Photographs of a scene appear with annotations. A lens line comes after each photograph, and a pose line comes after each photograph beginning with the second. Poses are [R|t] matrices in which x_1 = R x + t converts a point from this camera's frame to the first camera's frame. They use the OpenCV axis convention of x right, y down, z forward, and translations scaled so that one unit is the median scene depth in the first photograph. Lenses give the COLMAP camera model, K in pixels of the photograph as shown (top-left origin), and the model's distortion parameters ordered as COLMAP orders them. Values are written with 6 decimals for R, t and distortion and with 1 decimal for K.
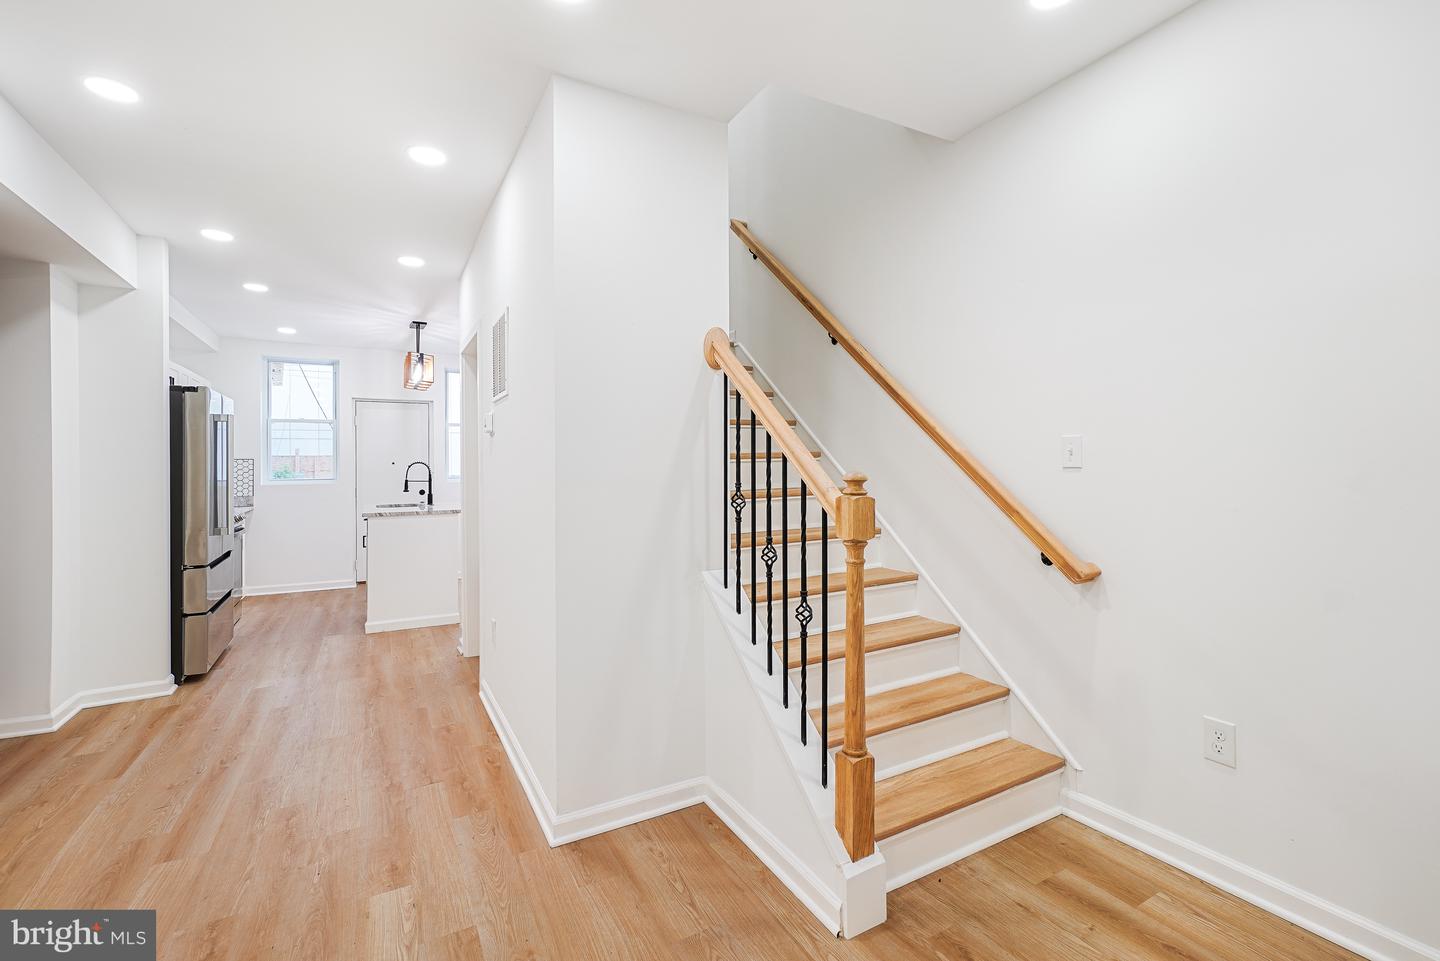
lens RADIAL K [[632.8, 0, 720.8], [0, 632.8, 461.2], [0, 0, 1]] dist [-0.008171, 0.003582]
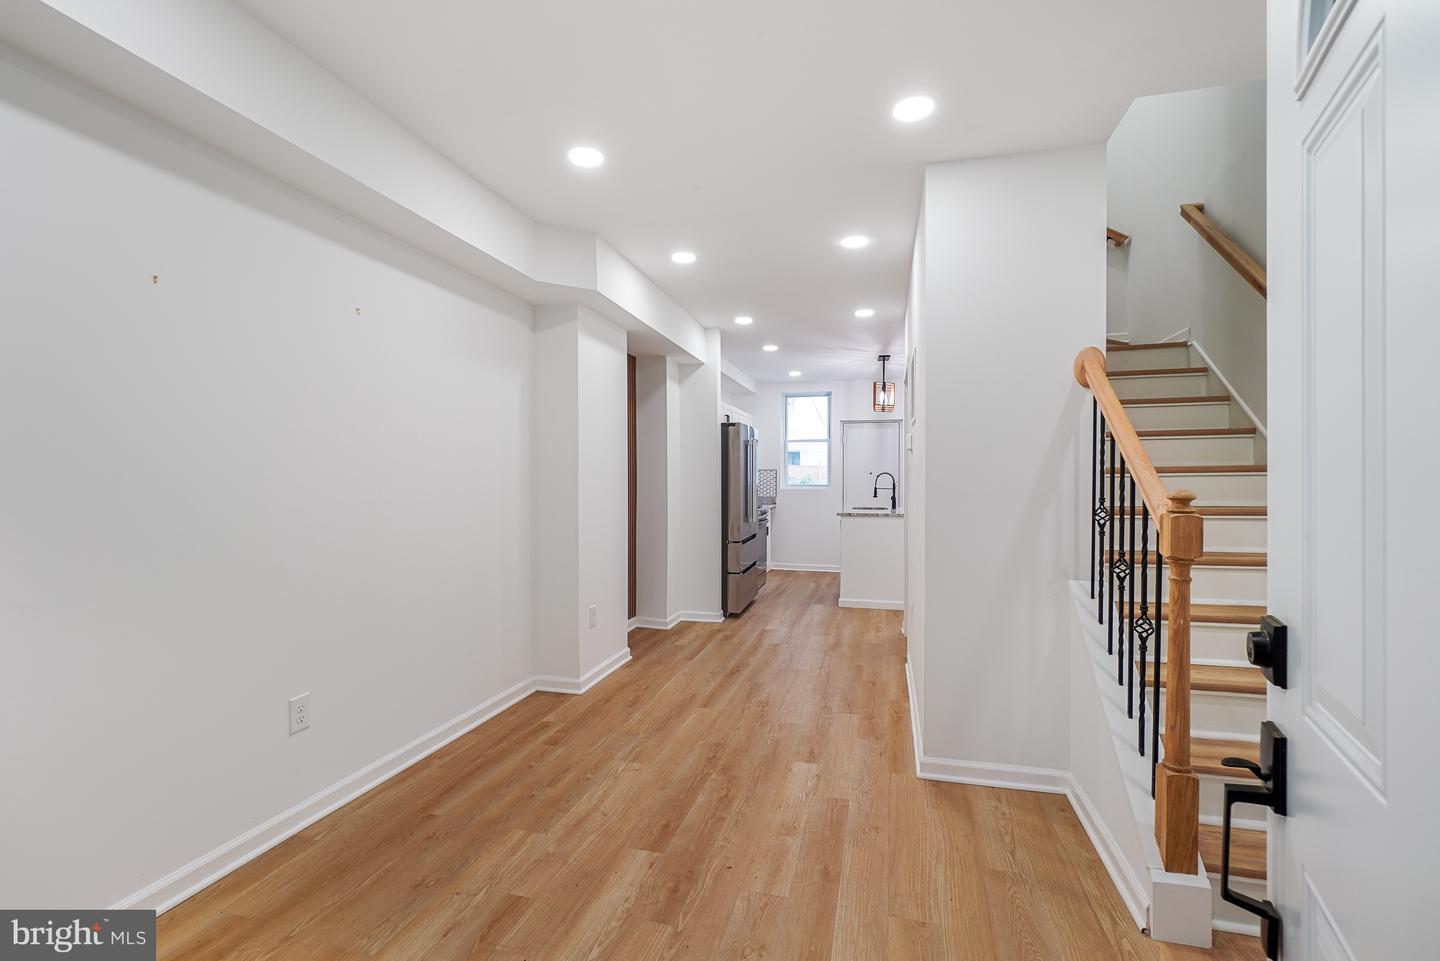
lens RADIAL K [[620.3, 0, 720.0], [0, 620.3, 480.5], [0, 0, 1]] dist [-0.000904, 0.000187]
pose [[0.724116, 0.013820, -0.689540, 0.176703], [-0.002107, 0.999839, 0.017825, -0.006840], [0.689675, -0.011454, 0.724028, -0.105148]]
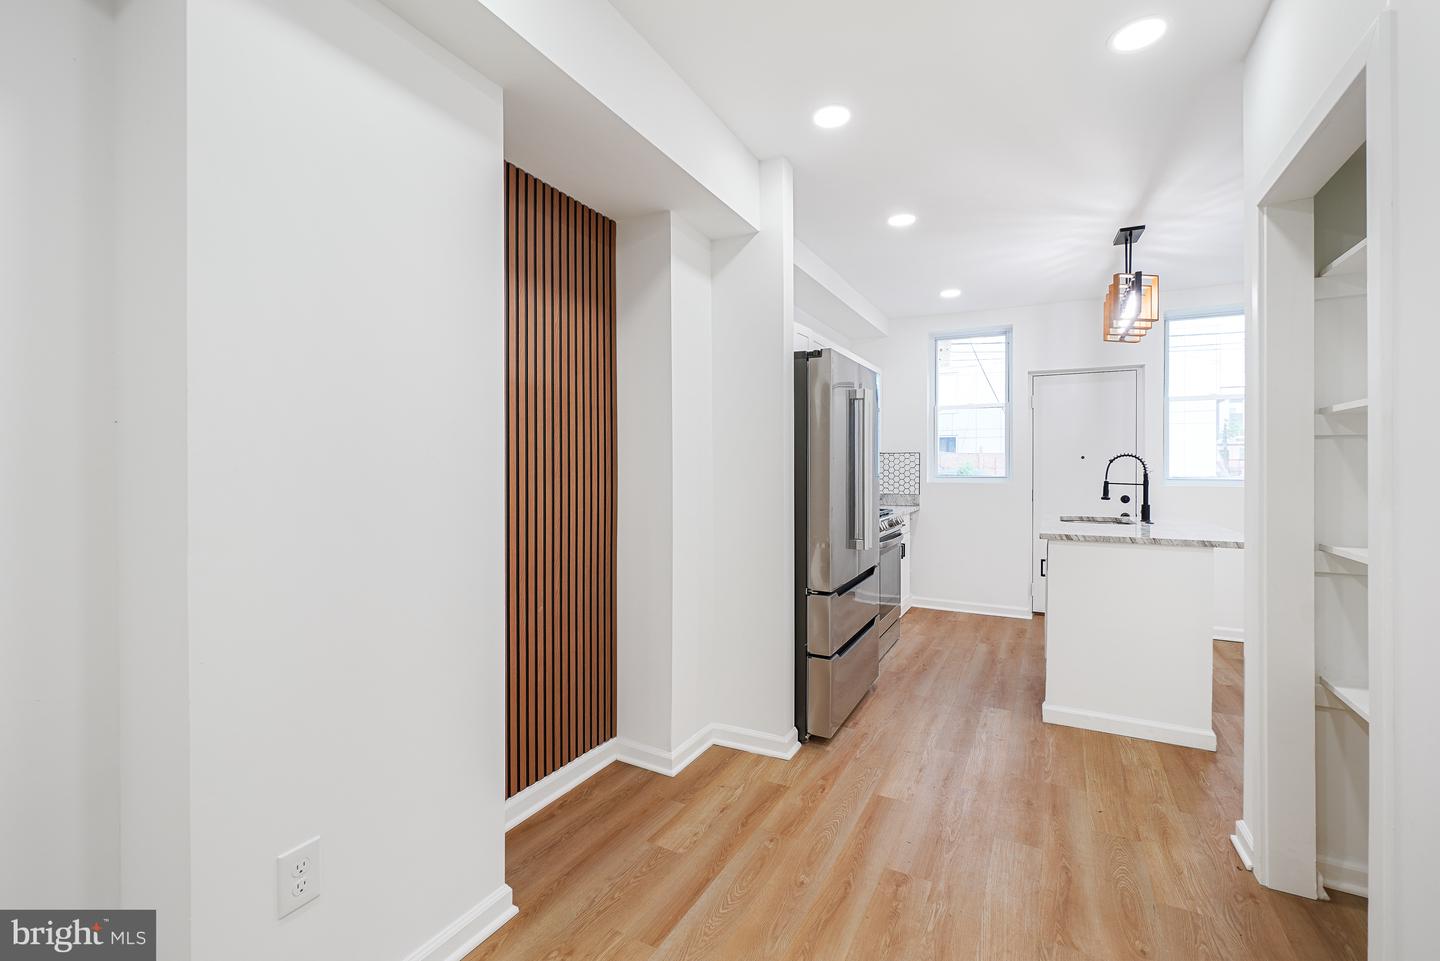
lens RADIAL K [[622.7, 0, 721.5], [0, 622.7, 468.2], [0, 0, 1]] dist [-0.001942, -0.000008]
pose [[0.546764, 0.011662, -0.837205, -0.299101], [0.000668, 0.999897, 0.014364, 0.010636], [0.837286, -0.008412, 0.546700, 0.531739]]
